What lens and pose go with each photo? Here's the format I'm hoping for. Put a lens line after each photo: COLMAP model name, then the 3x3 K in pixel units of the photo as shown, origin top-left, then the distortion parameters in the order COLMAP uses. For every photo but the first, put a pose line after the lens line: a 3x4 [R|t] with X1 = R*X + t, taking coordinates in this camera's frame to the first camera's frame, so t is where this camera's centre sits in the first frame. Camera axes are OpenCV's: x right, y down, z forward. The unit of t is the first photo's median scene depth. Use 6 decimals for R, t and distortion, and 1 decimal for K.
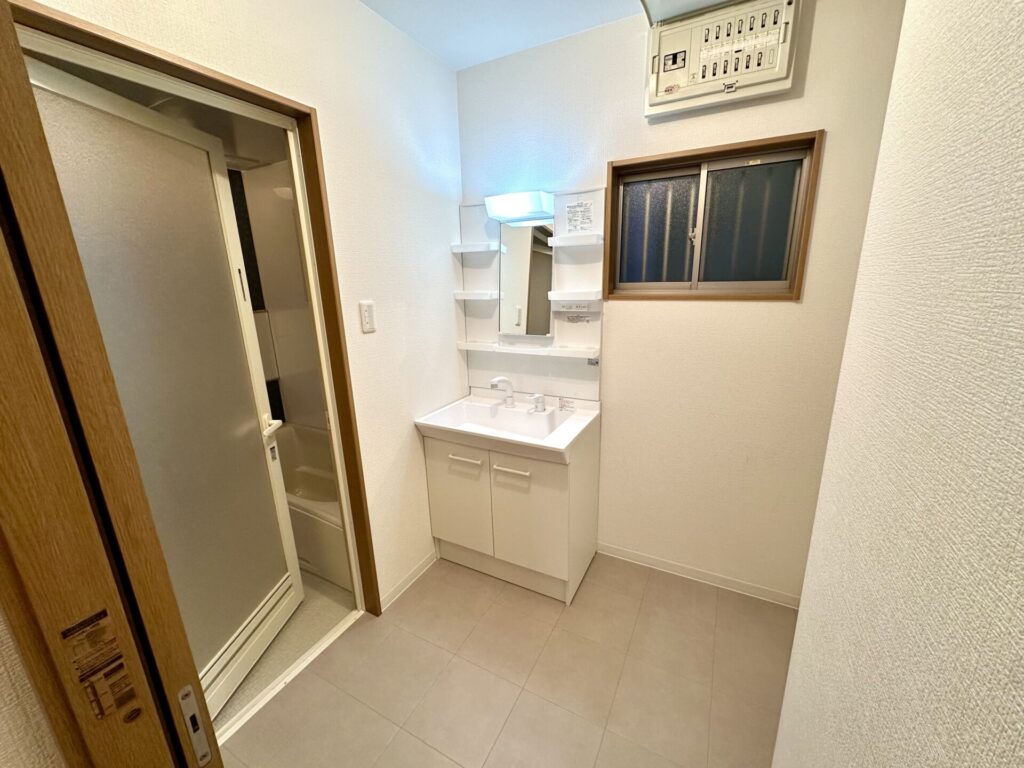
lens RADIAL K [[410.5, 0, 513.8], [0, 410.5, 384.2], [0, 0, 1]] dist [-0.003659, 0.001124]
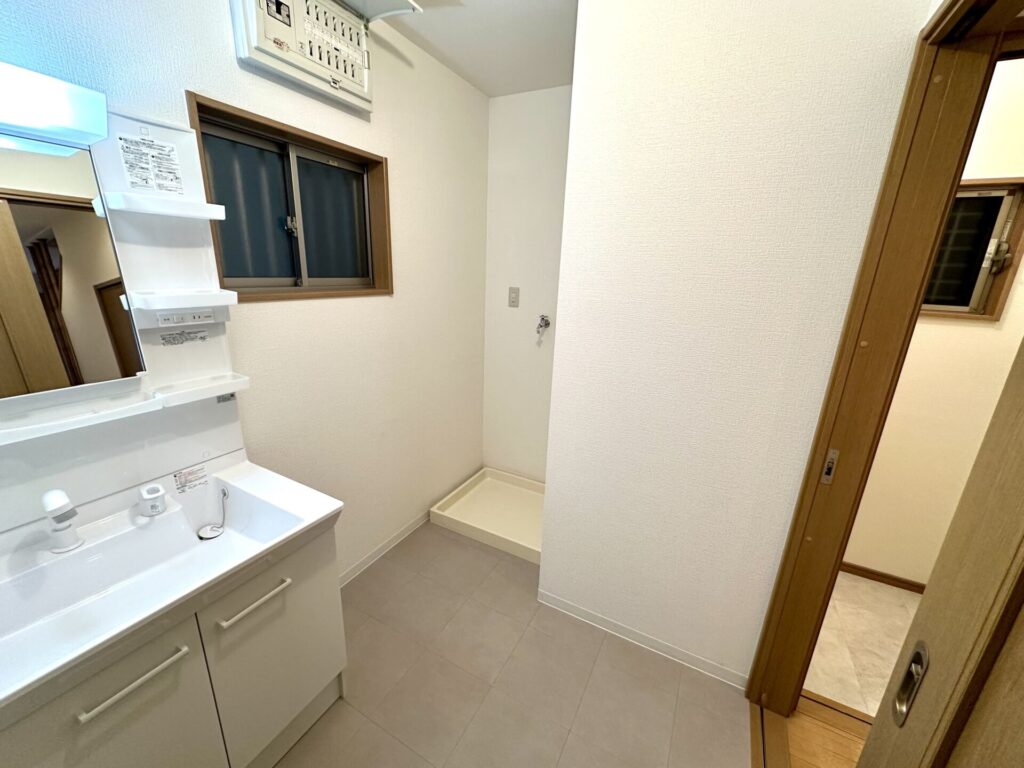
lens RADIAL K [[410.5, 0, 513.8], [0, 410.5, 384.2], [0, 0, 1]] dist [-0.003659, 0.001124]
pose [[-0.004094, -0.250422, 0.968128, -0.485663], [0.218071, 0.944612, 0.245262, -0.144507], [-0.975924, 0.212125, 0.050742, 0.536586]]
